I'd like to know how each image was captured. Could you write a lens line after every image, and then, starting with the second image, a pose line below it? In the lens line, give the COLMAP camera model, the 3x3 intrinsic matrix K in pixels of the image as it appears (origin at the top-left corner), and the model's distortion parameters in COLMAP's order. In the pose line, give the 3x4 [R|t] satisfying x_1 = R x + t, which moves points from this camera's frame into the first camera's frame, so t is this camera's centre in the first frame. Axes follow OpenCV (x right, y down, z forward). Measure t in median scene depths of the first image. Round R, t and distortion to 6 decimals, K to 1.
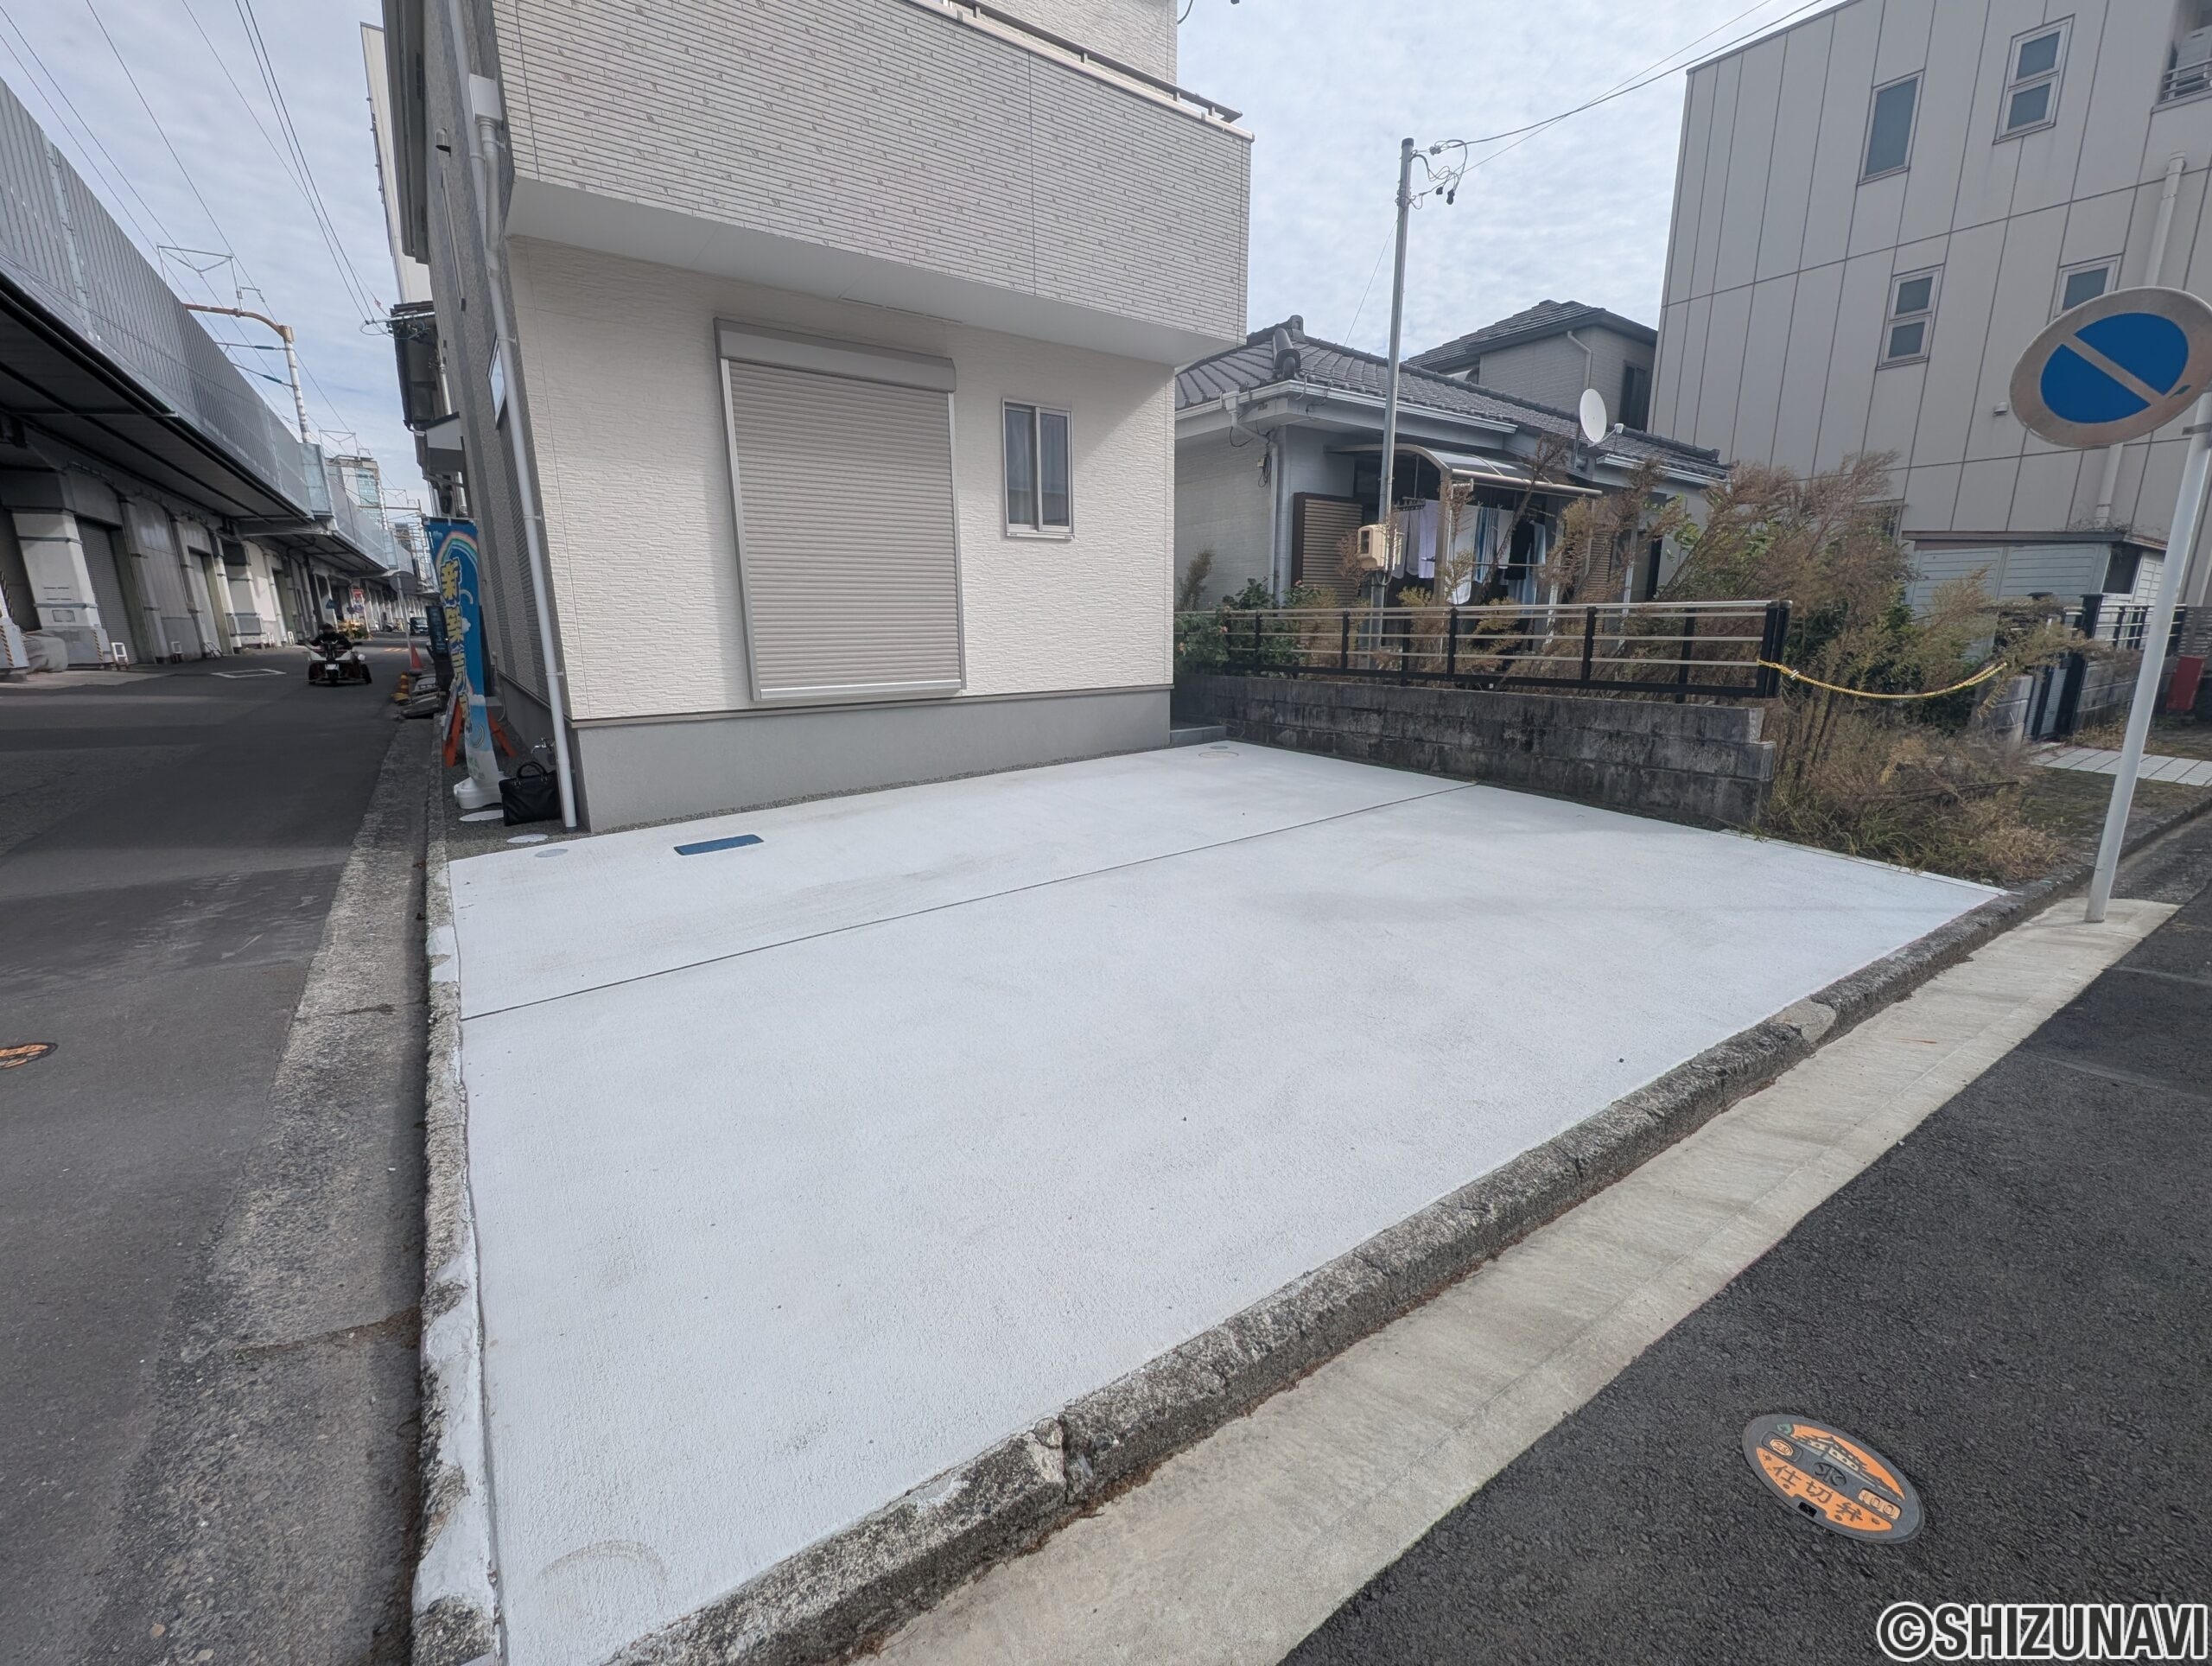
lens RADIAL K [[910.5, 0, 1118.0], [0, 910.5, 825.4], [0, 0, 1]] dist [0.002514, -0.001220]
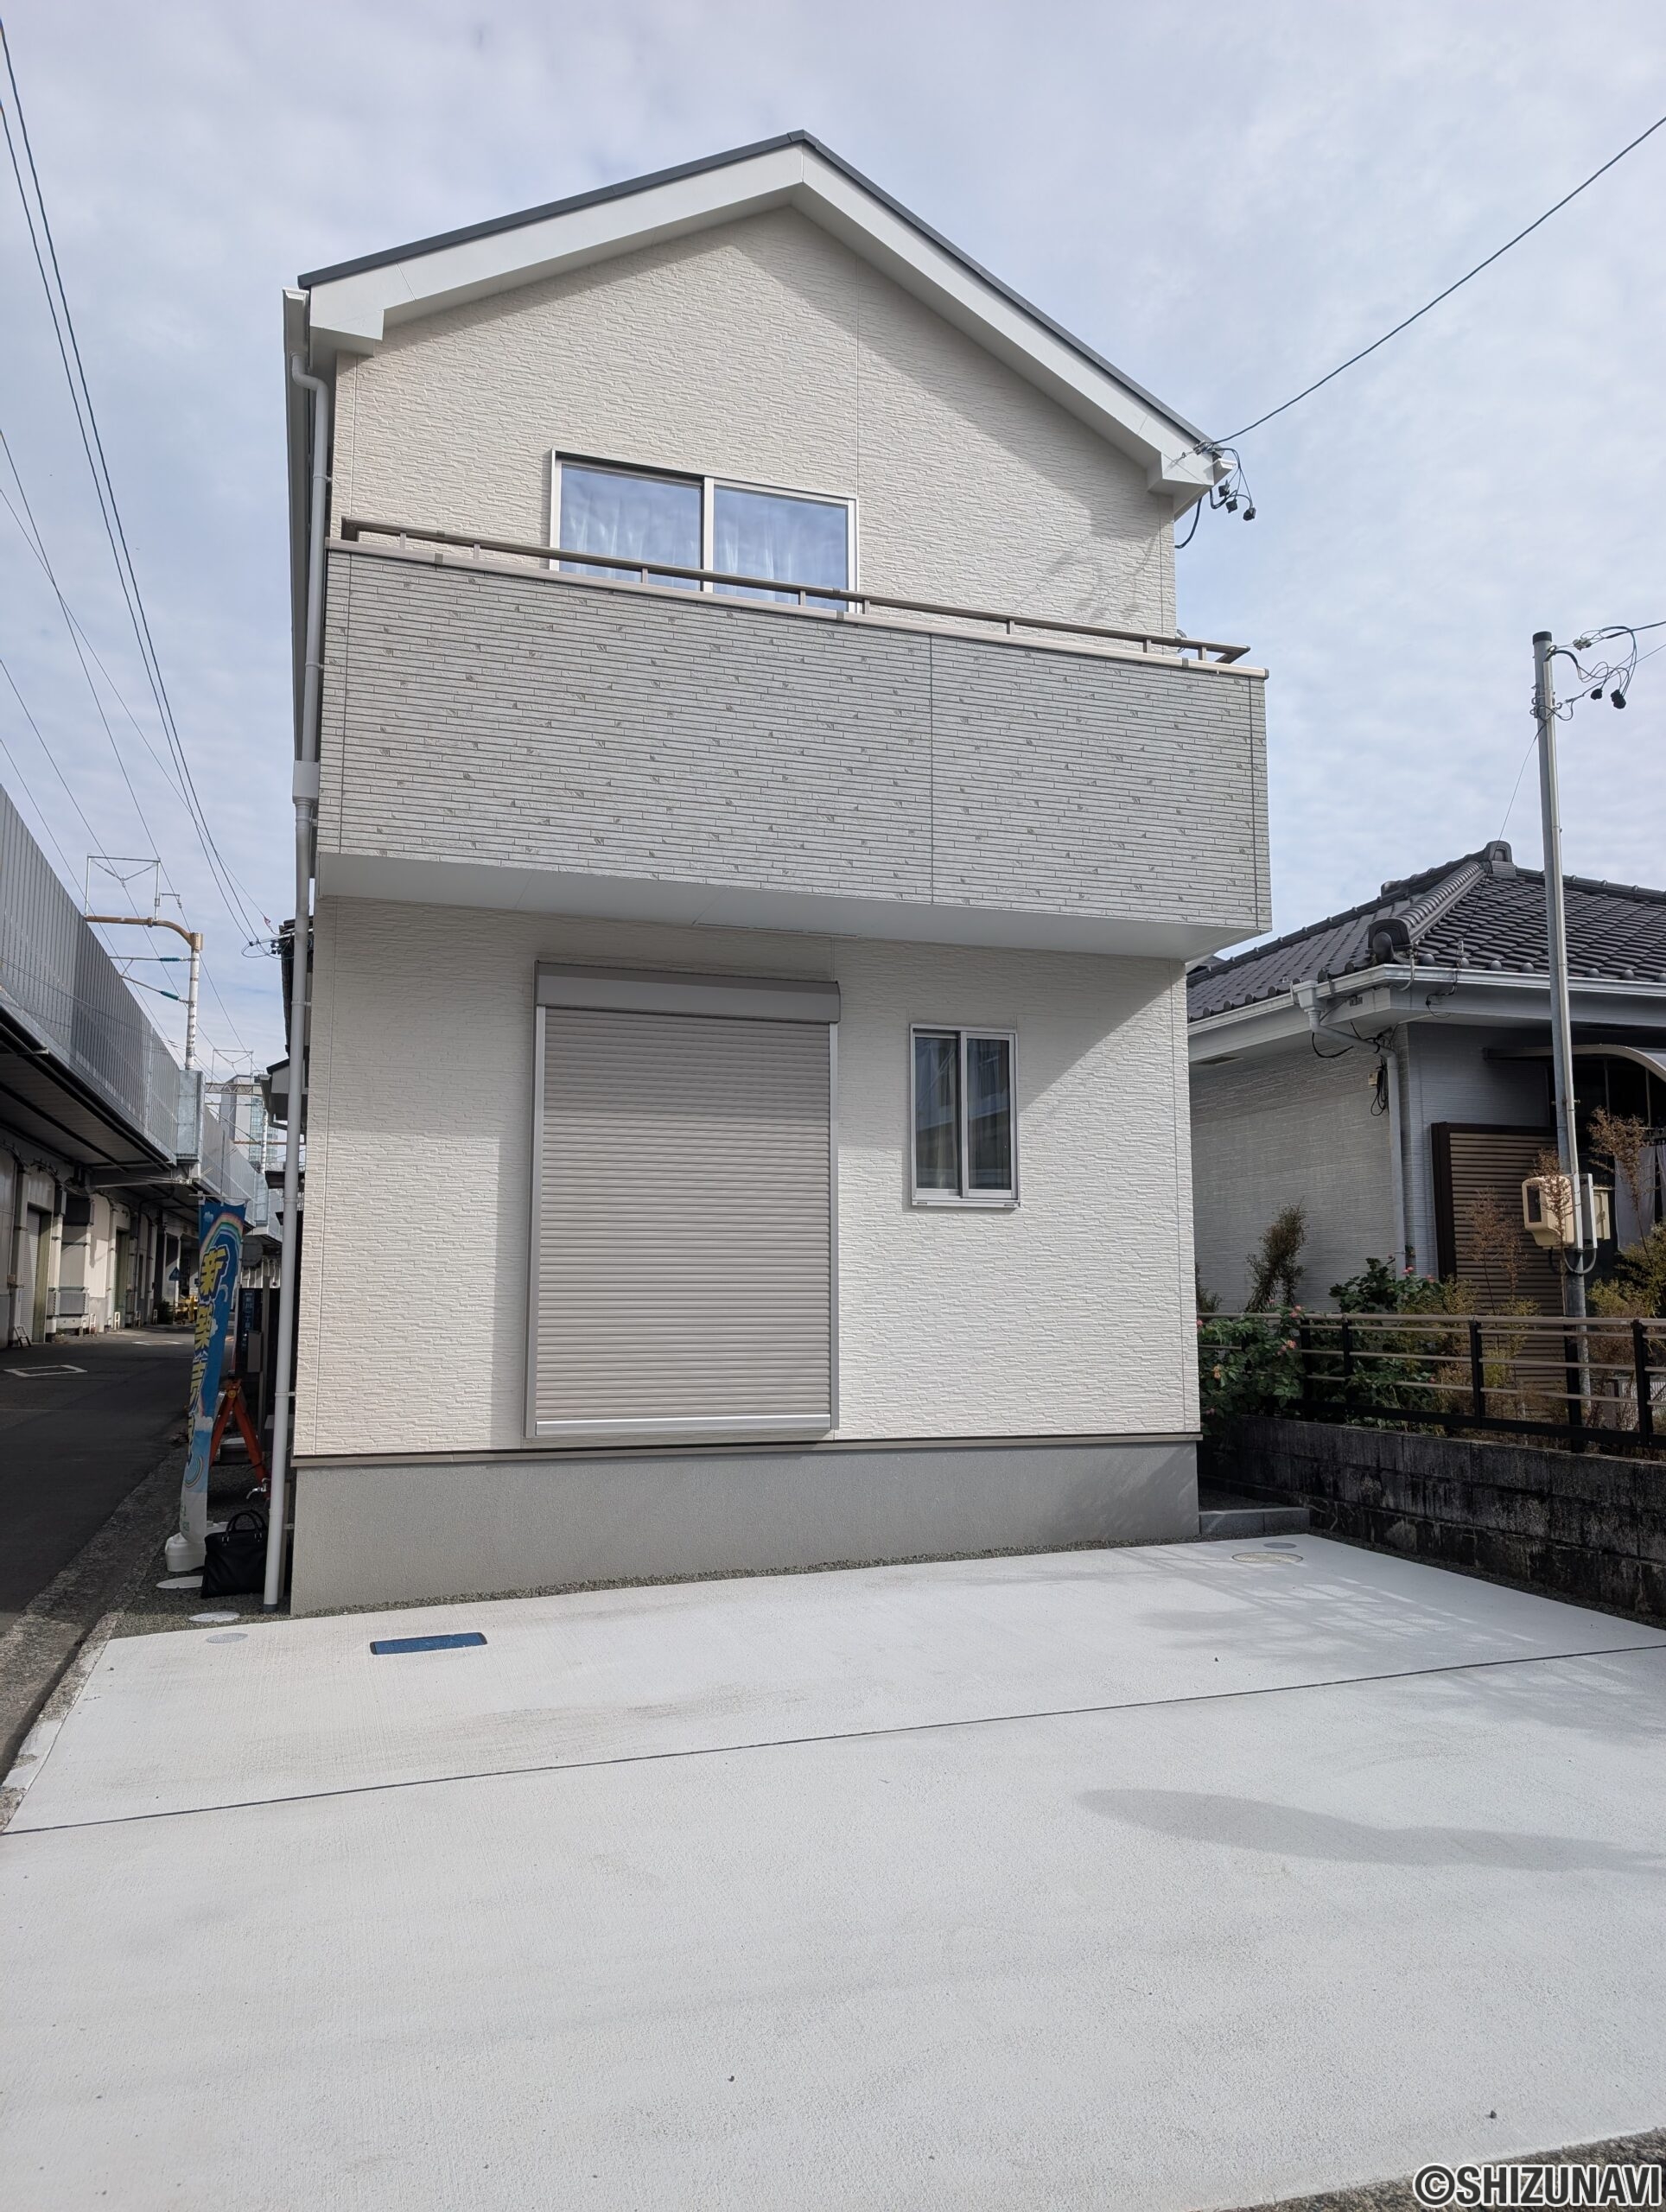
lens RADIAL K [[1598.5, 0, 834.7], [0, 1598.5, 1105.7], [0, 0, 1]] dist [0.025621, -0.018563]
pose [[0.949051, -0.028681, -0.313816, 0.197041], [-0.078095, 0.943378, -0.322397, 0.003310], [0.305293, 0.330478, 0.893073, -0.116093]]
